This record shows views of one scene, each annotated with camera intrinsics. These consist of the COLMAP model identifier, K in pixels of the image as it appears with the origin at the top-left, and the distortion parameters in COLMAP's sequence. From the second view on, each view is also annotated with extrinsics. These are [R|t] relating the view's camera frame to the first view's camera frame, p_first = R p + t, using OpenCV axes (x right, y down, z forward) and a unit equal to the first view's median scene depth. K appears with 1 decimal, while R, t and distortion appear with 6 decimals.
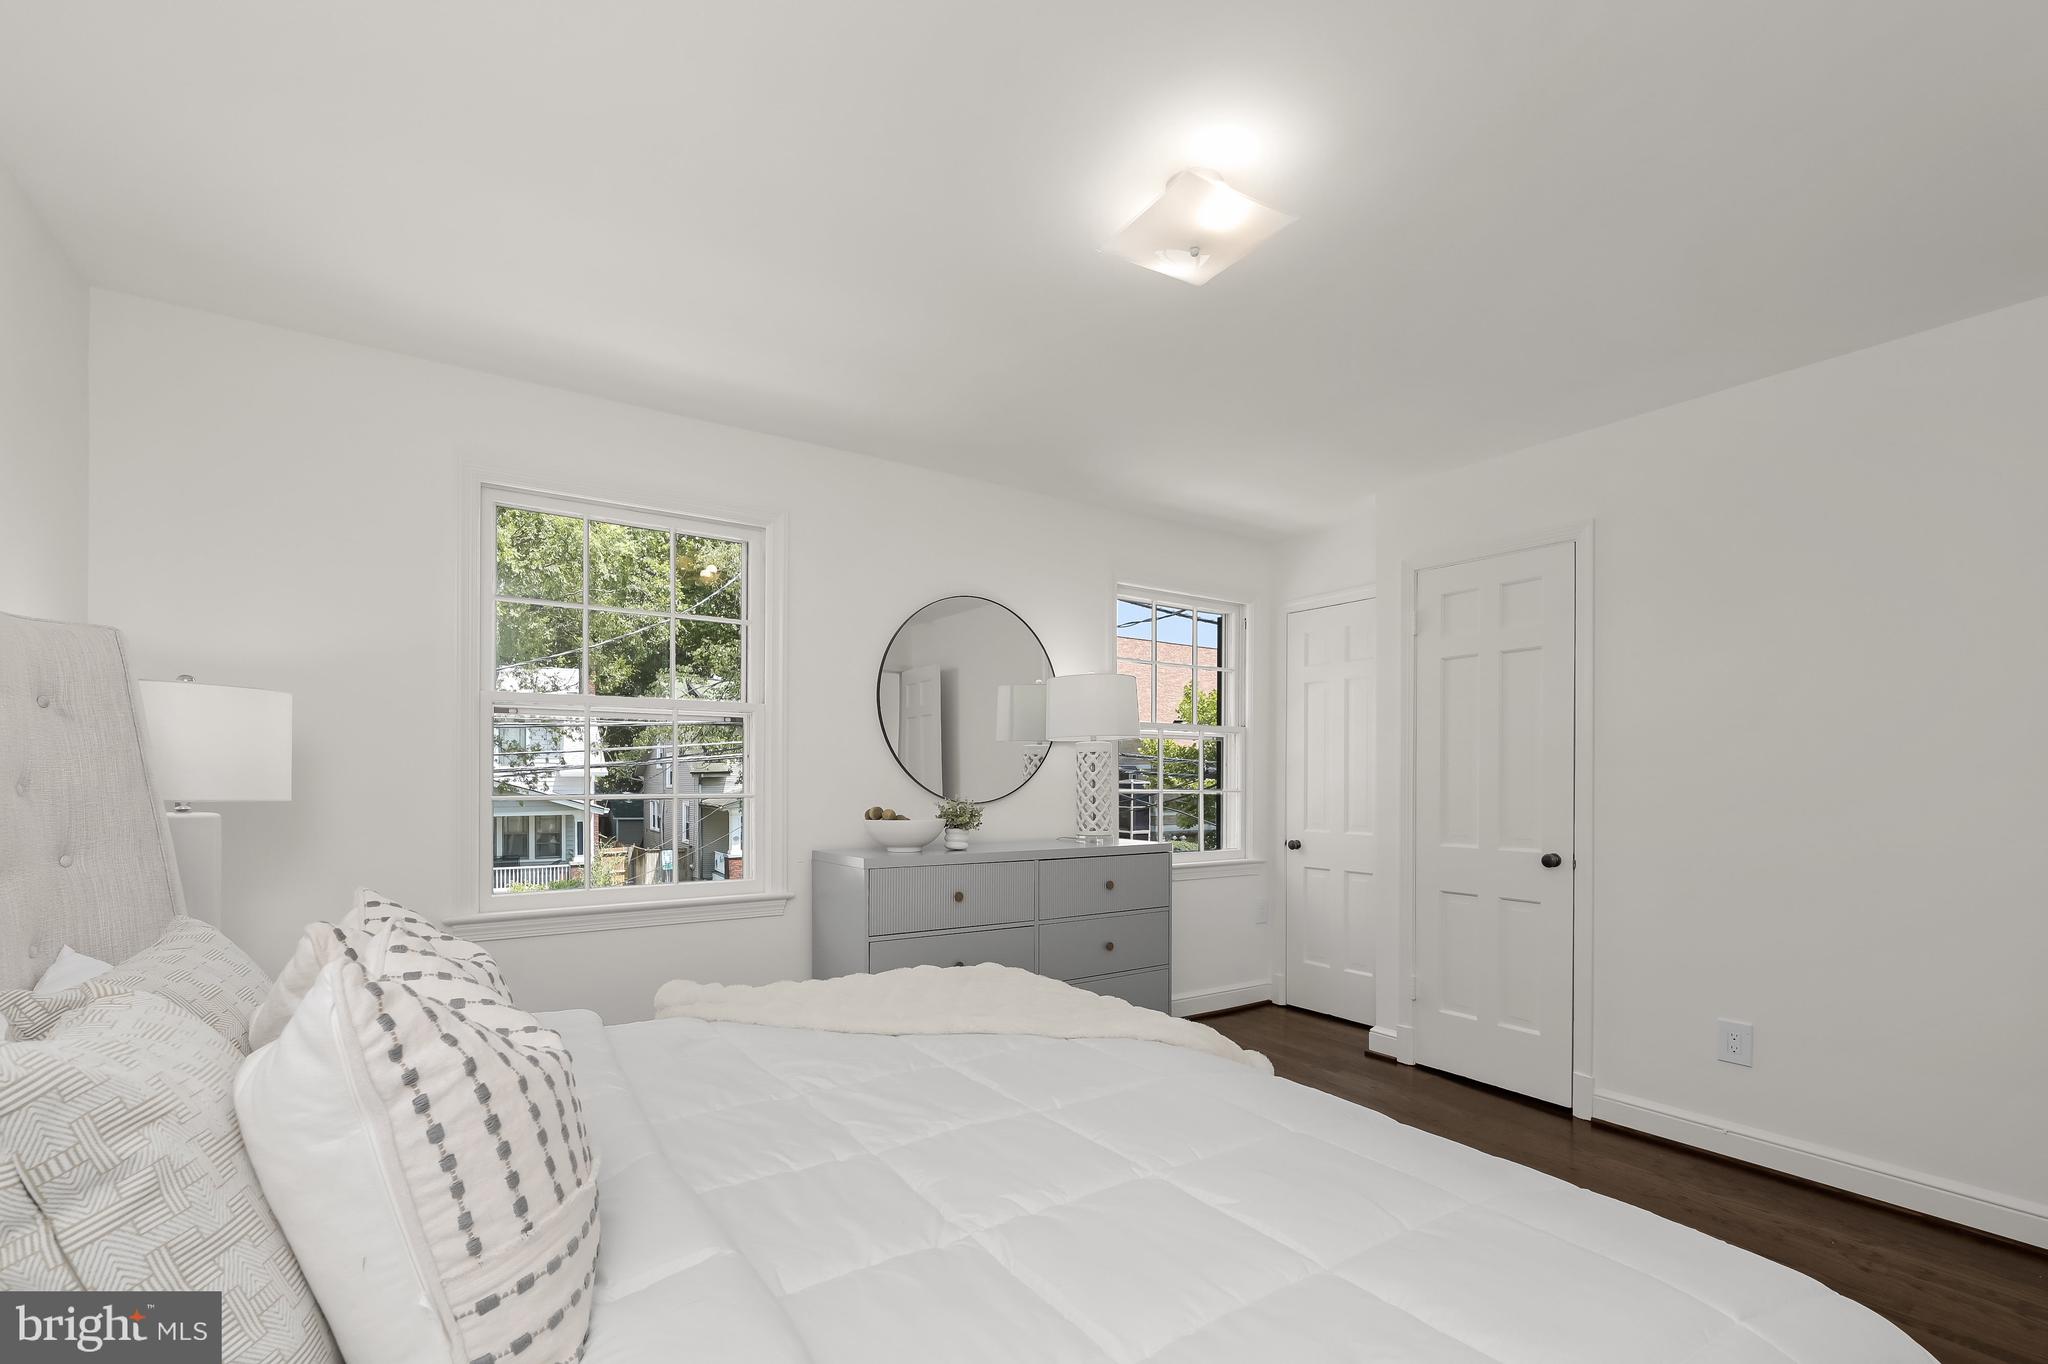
lens RADIAL K [[885.2, 0, 1023.8], [0, 885.2, 783.1], [0, 0, 1]] dist [0.000025, 0.000010]
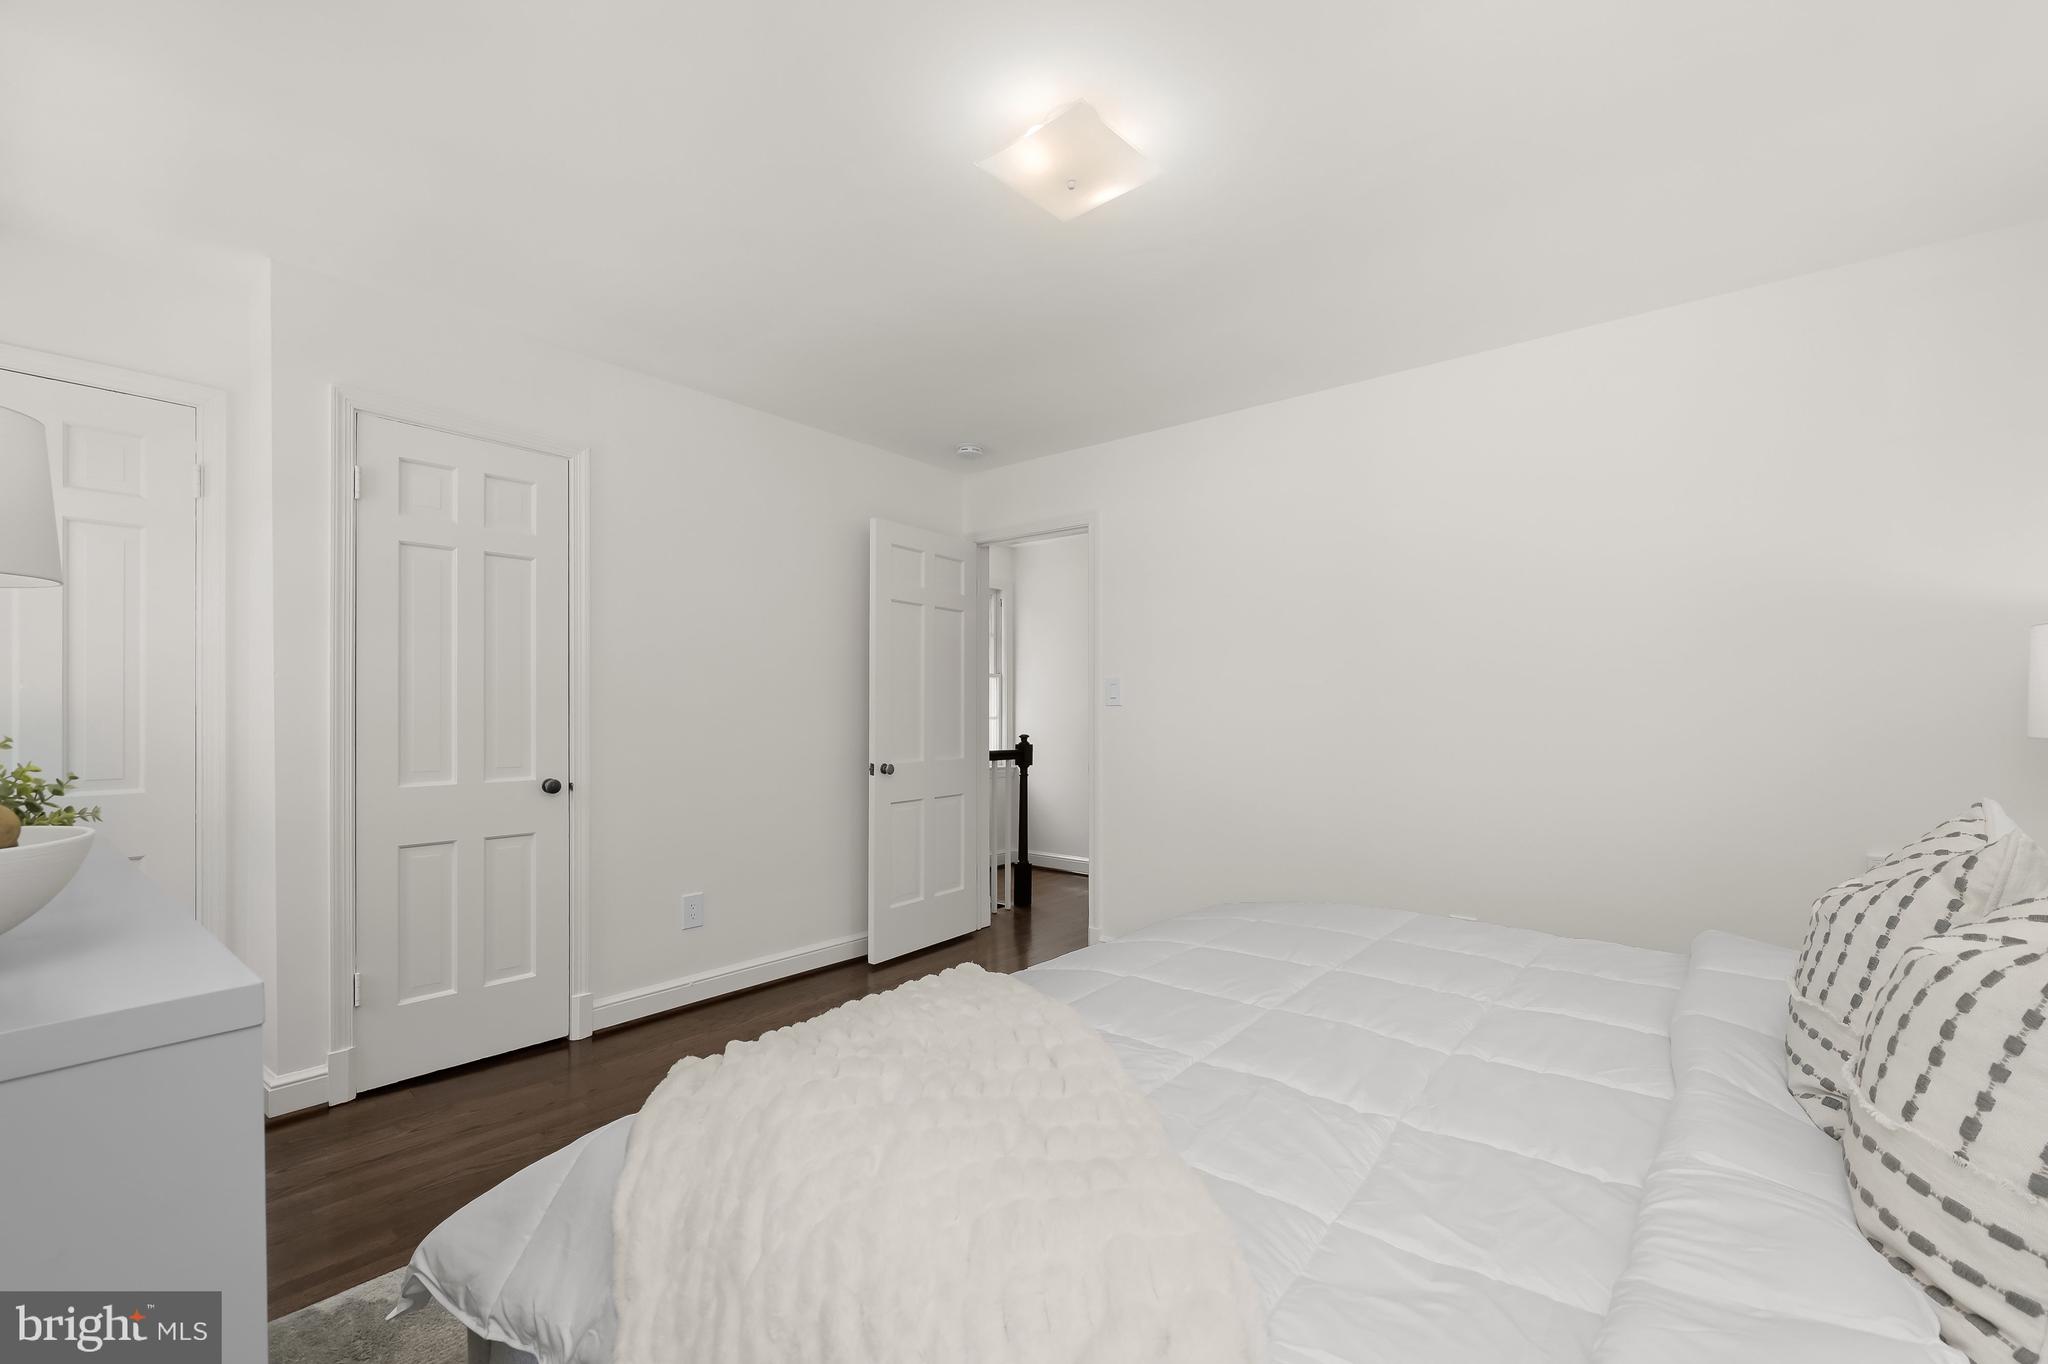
lens RADIAL K [[859.9, 0, 1023.5], [0, 859.9, 706.9], [0, 0, 1]] dist [-0.000008, -0.000028]
pose [[-0.290288, -0.003716, 0.956932, -0.417598], [-0.000871, 0.999993, 0.003619, -0.002133], [-0.956939, 0.000217, -0.290290, 0.744973]]
